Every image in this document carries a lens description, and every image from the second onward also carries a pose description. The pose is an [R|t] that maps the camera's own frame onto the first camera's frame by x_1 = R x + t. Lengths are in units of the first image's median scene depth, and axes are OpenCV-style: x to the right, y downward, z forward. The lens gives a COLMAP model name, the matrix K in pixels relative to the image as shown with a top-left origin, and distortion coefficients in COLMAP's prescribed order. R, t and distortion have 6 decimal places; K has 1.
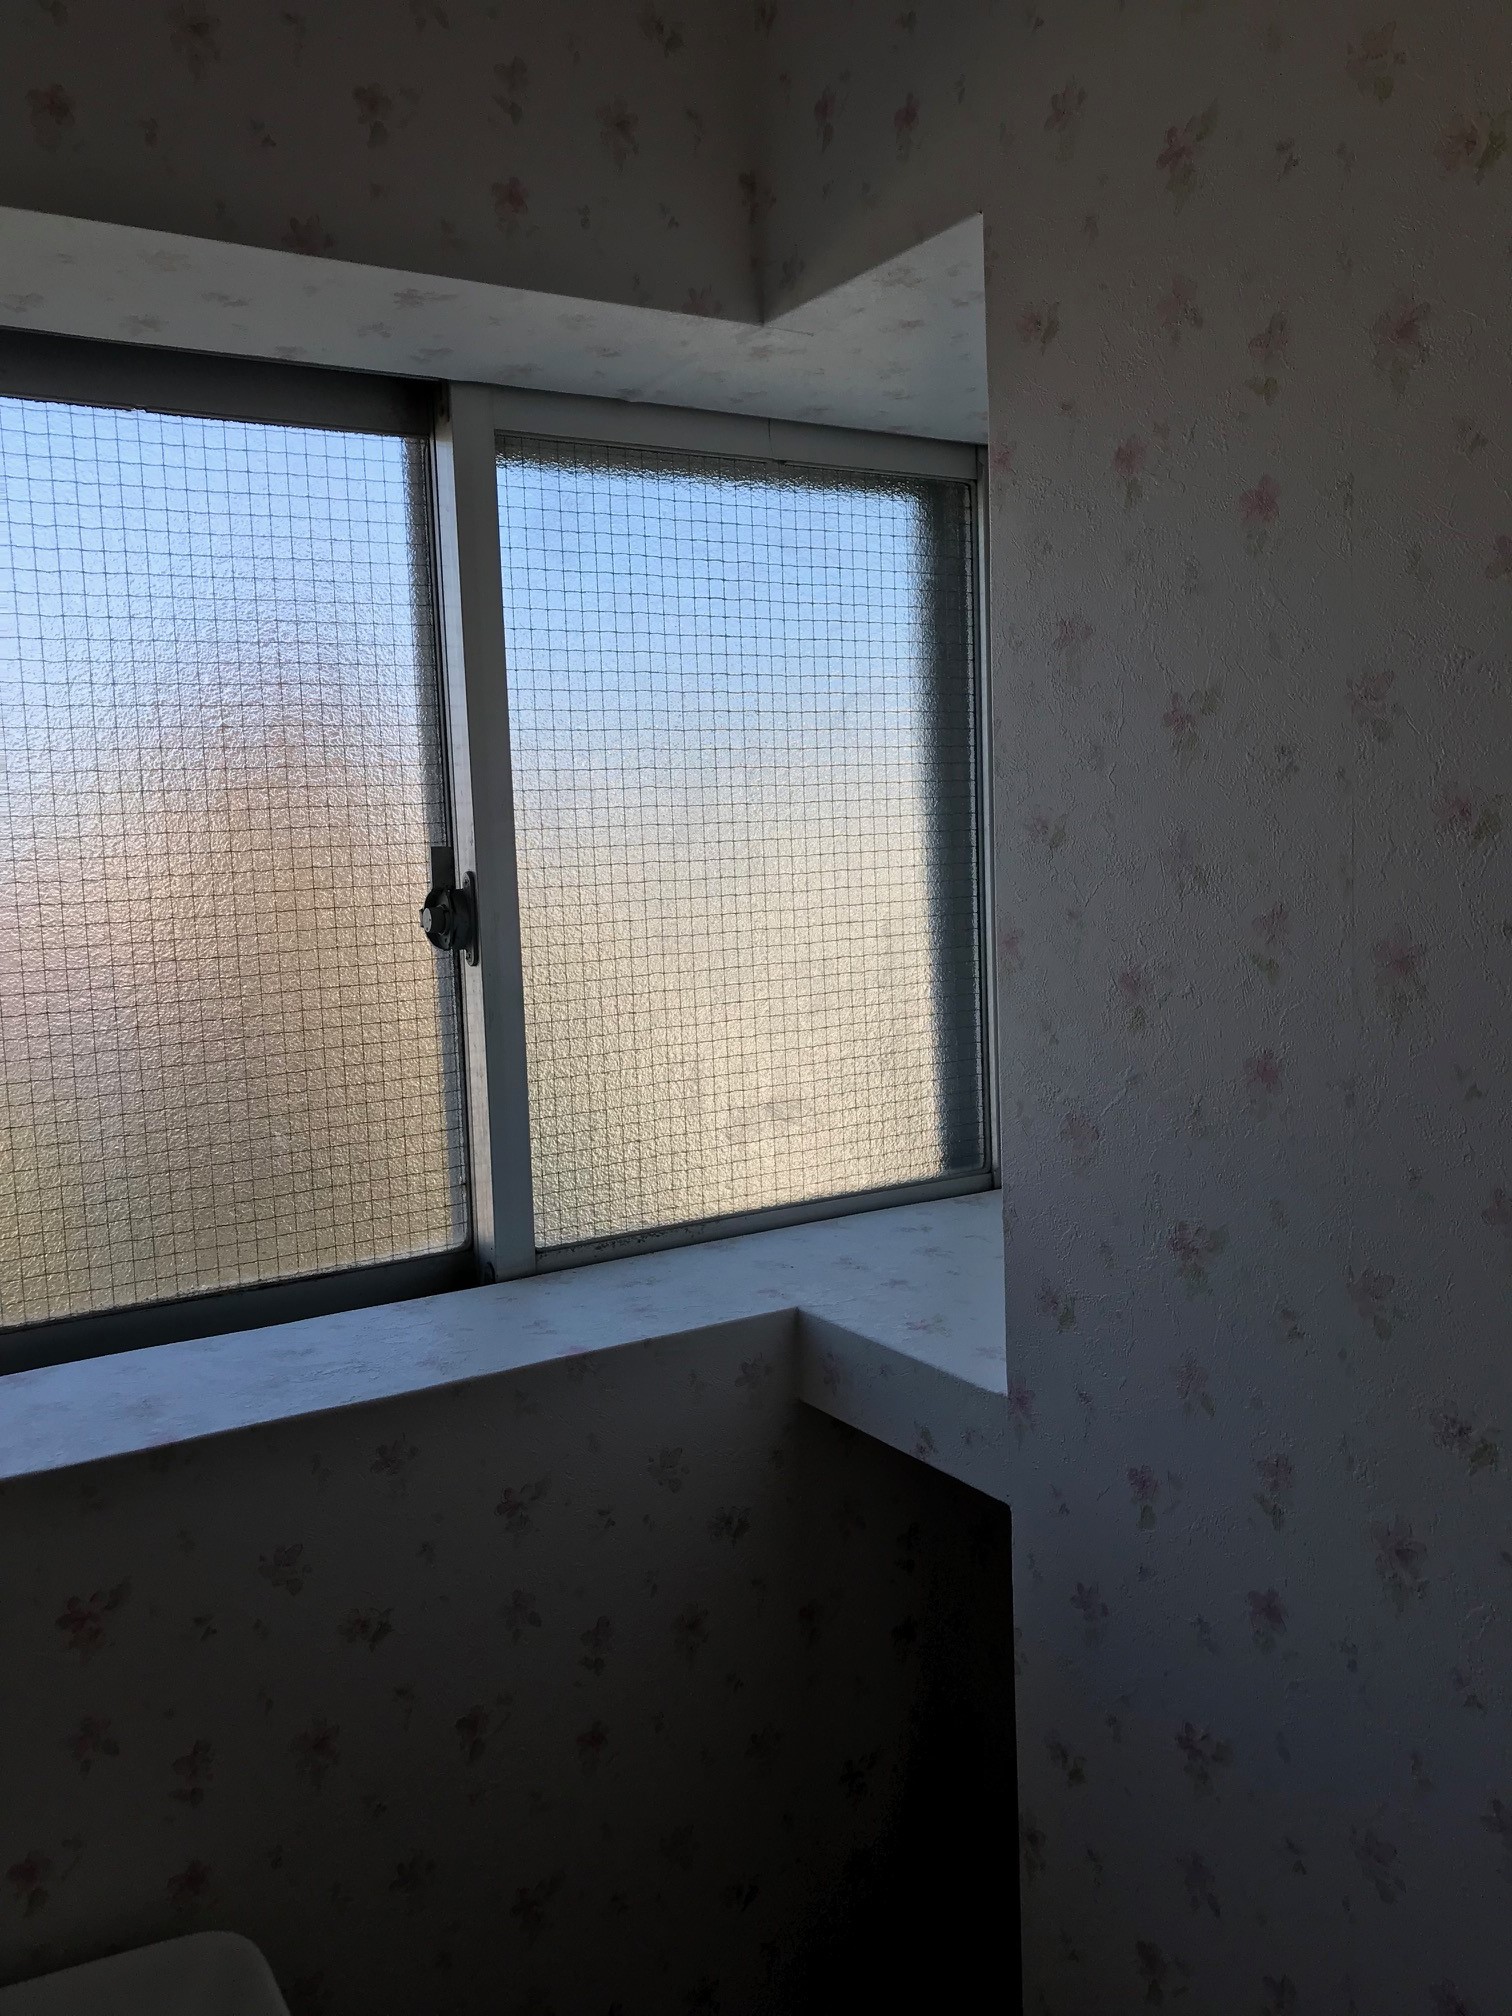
lens RADIAL K [[1637.8, 0, 758.3], [0, 1637.8, 973.2], [0, 0, 1]] dist [0.023655, -0.009334]
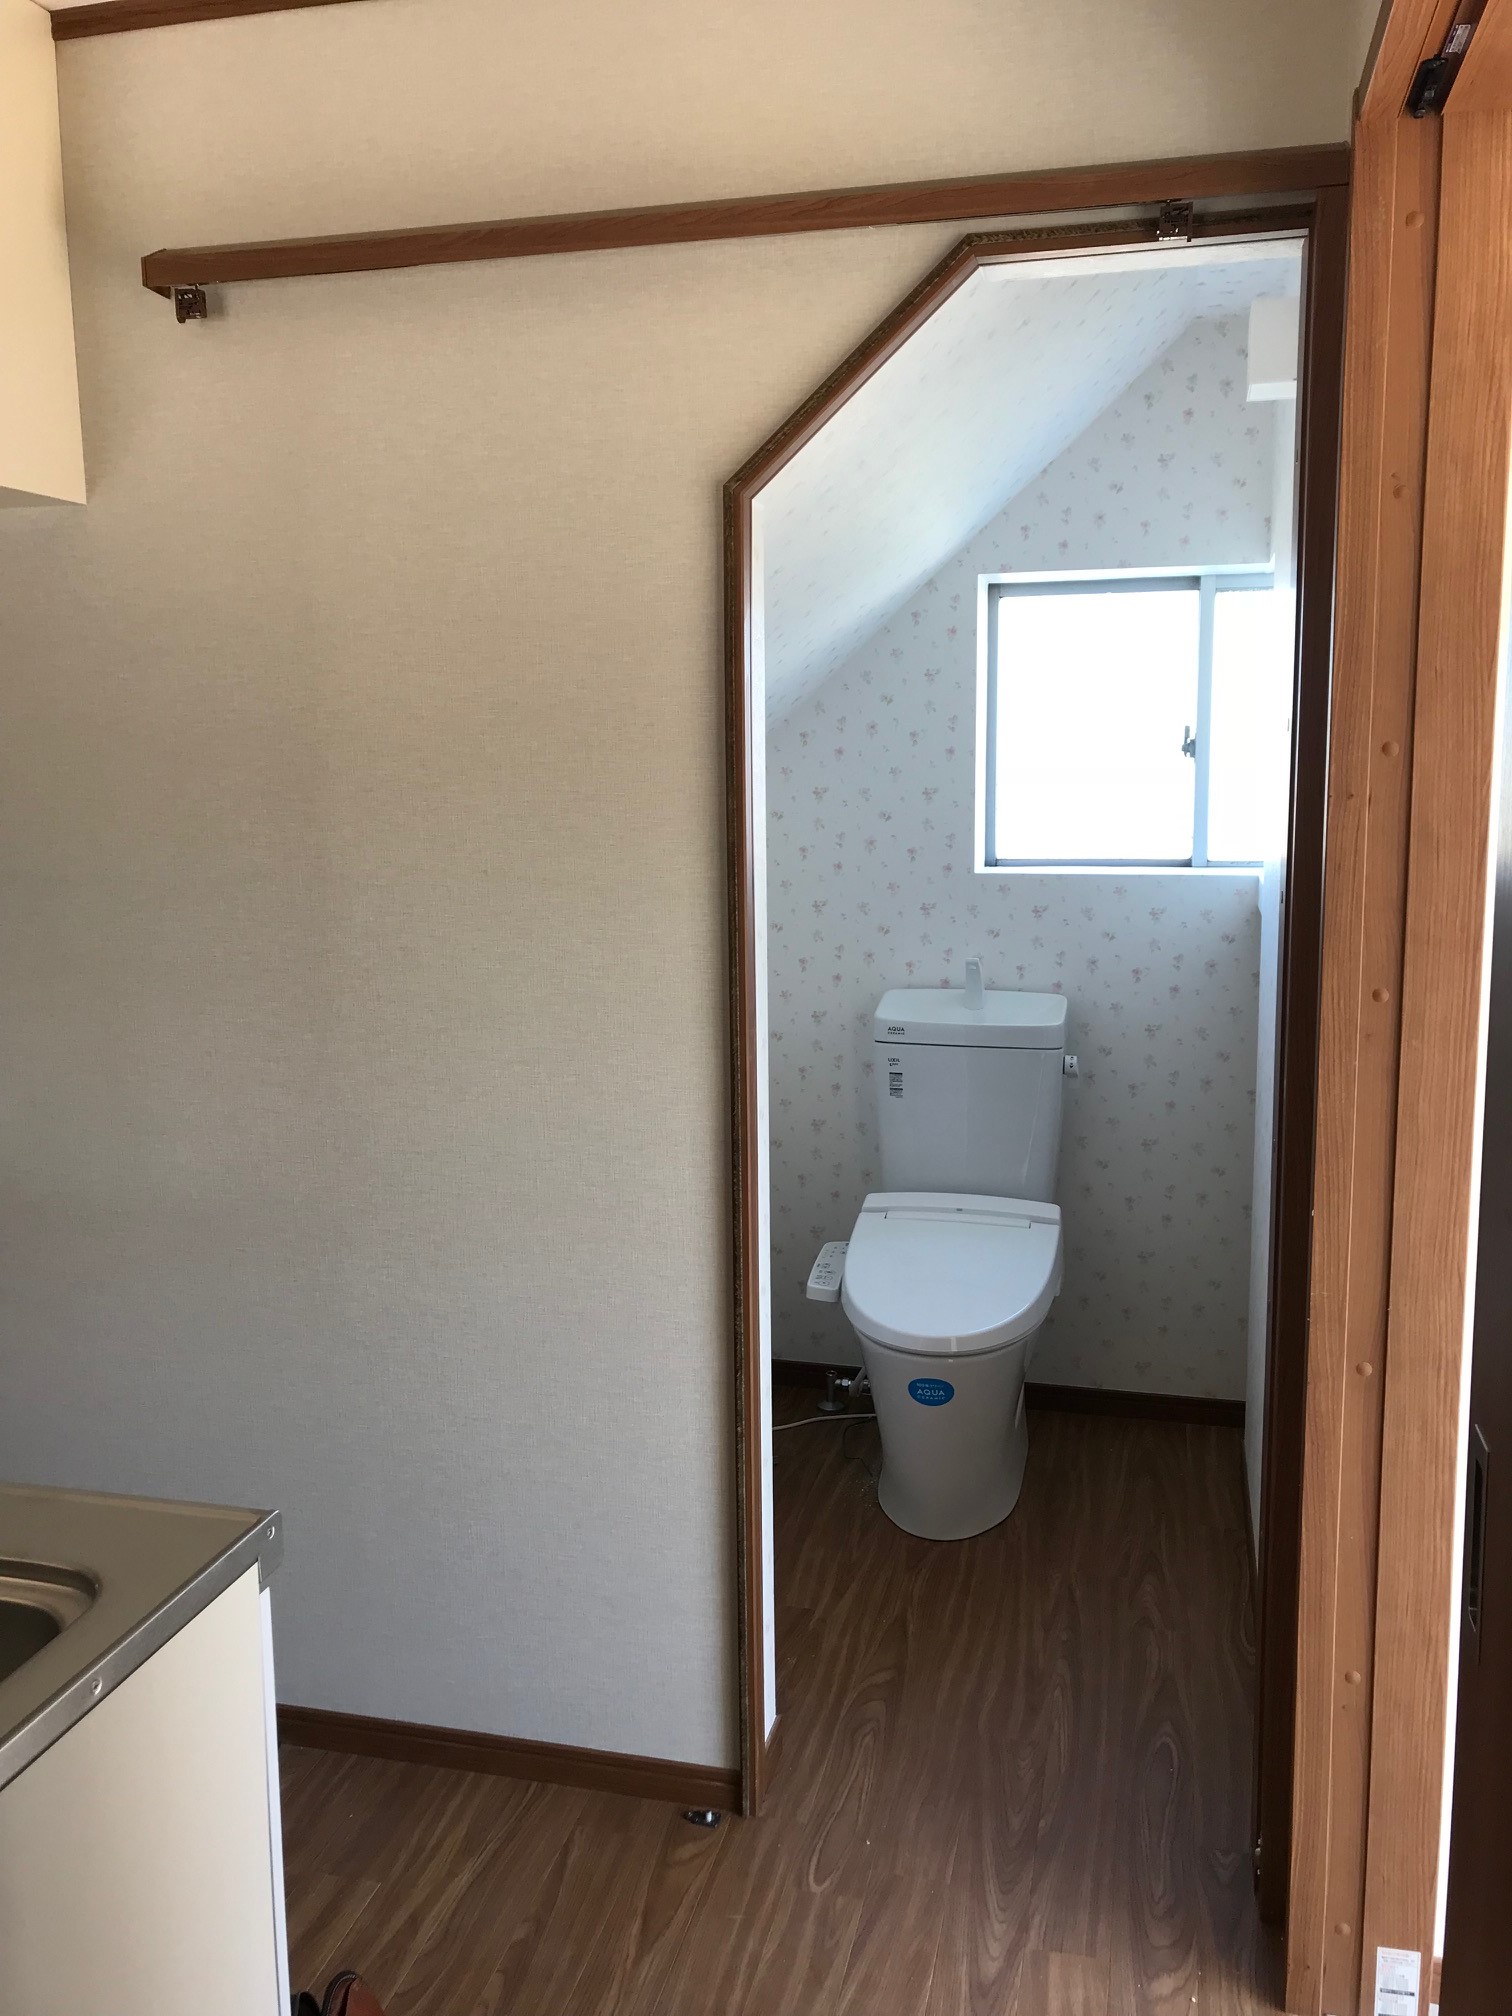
lens RADIAL K [[1751.6, 0, 707.3], [0, 1751.6, 1002.9], [0, 0, 1]] dist [0.197351, -0.746990]
pose [[0.682597, 0.134186, -0.718370, 1.879727], [-0.075591, 0.990690, 0.113227, 0.151099], [0.726875, -0.022986, 0.686385, -2.226745]]
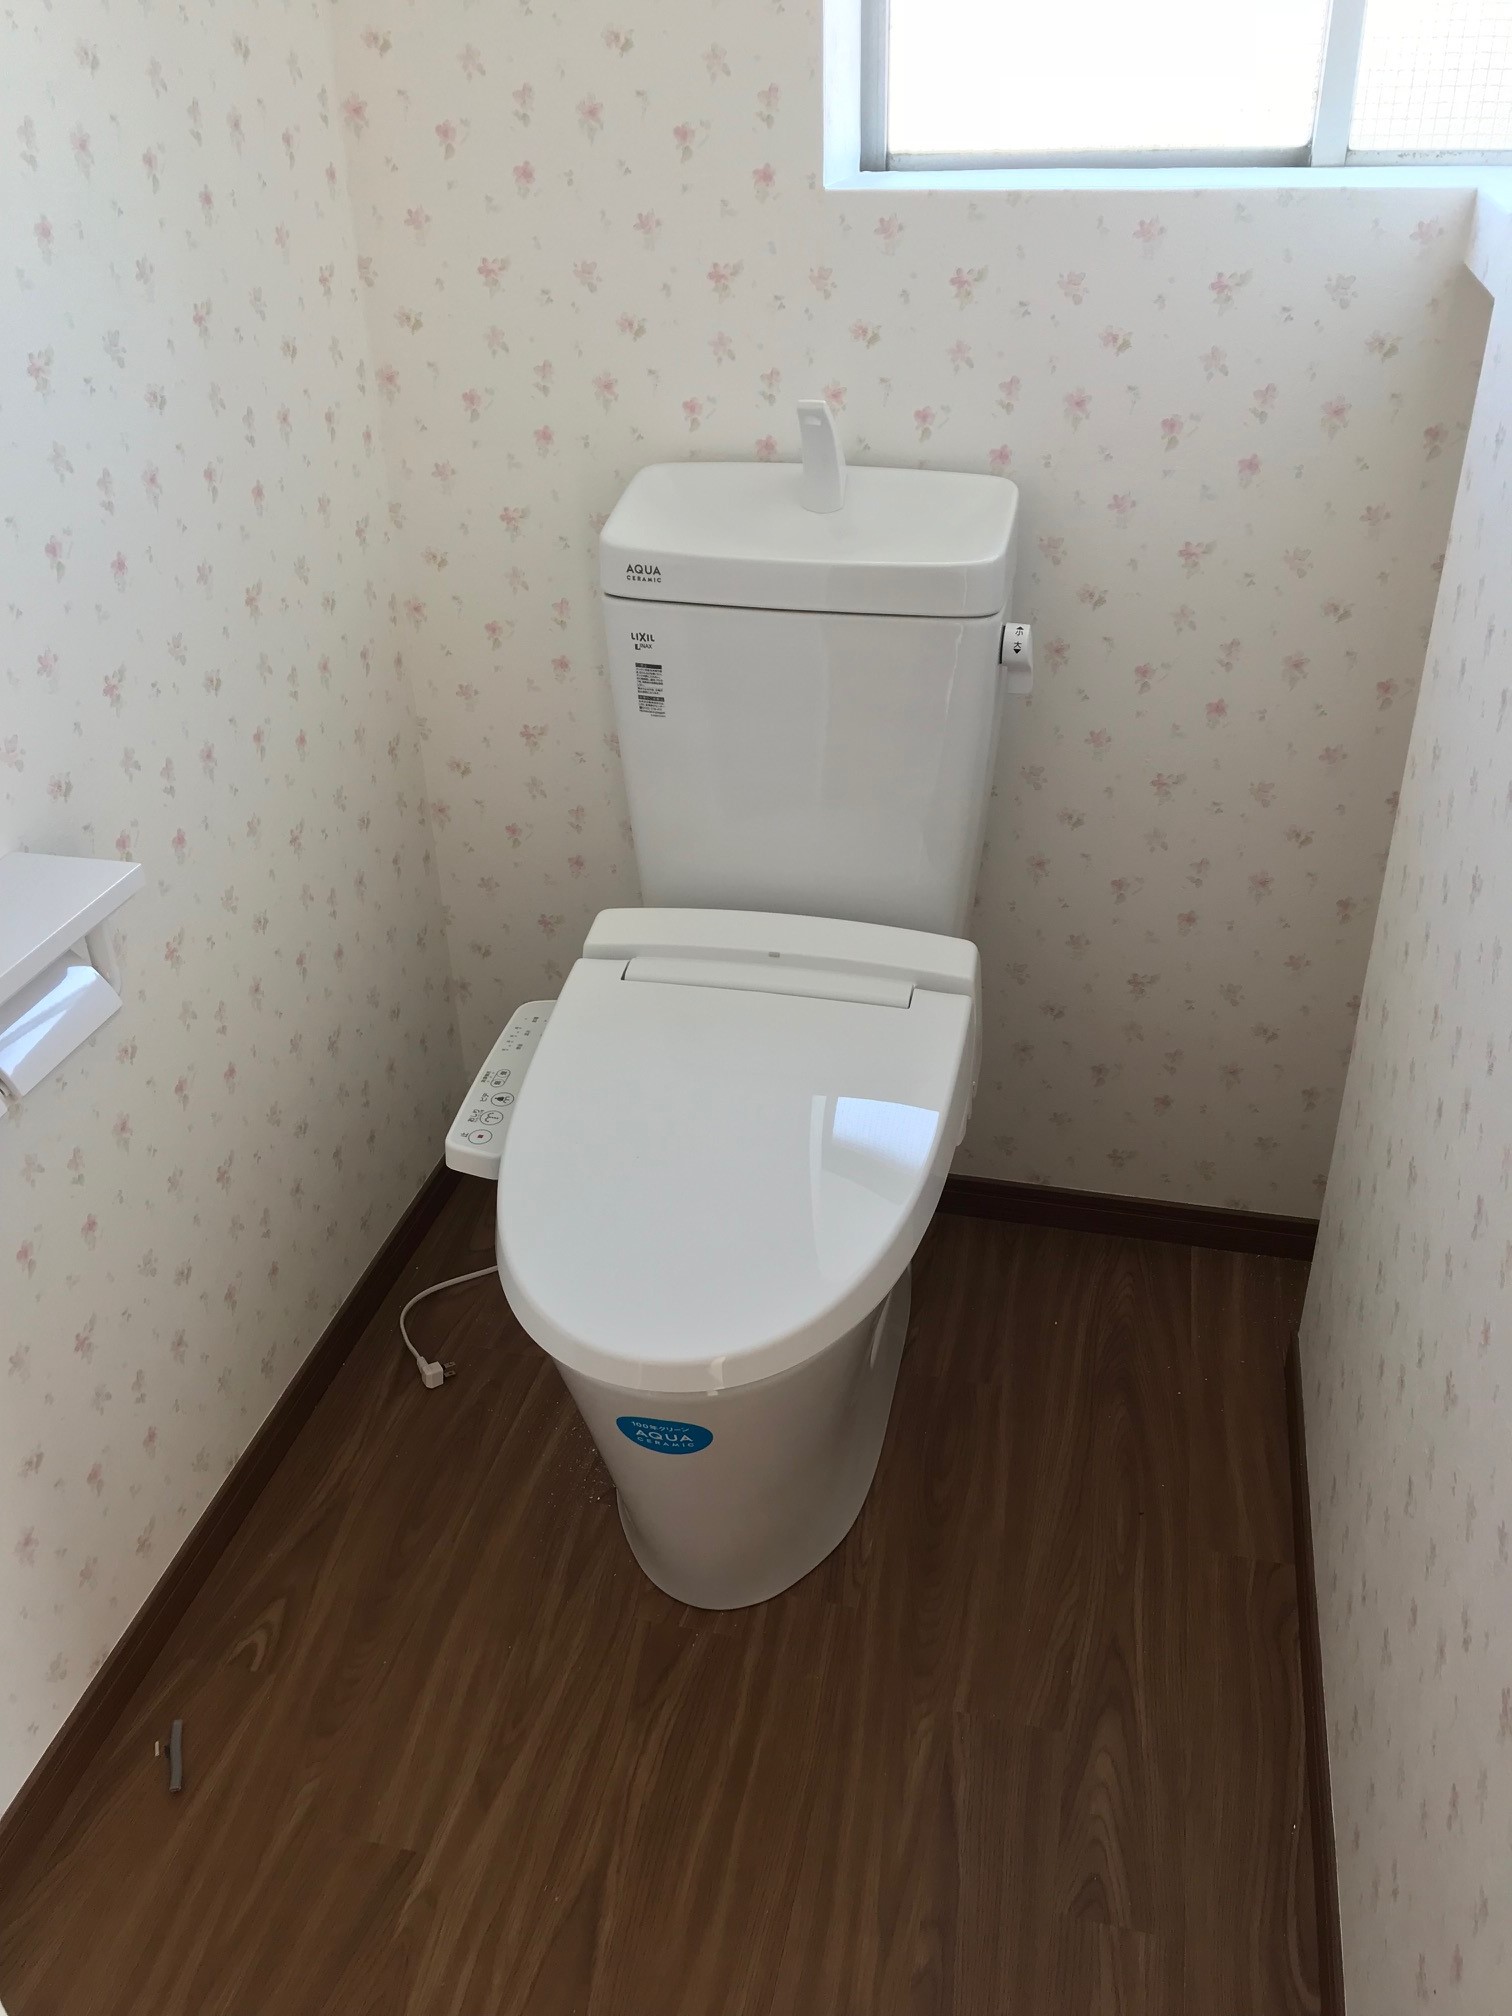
lens RADIAL K [[1637.8, 0, 758.3], [0, 1637.8, 973.2], [0, 0, 1]] dist [0.023655, -0.009334]
pose [[0.700180, 0.374671, -0.607758, 0.705922], [-0.064539, 0.880971, 0.468748, 0.188016], [0.711044, -0.288983, 0.641019, -0.478388]]
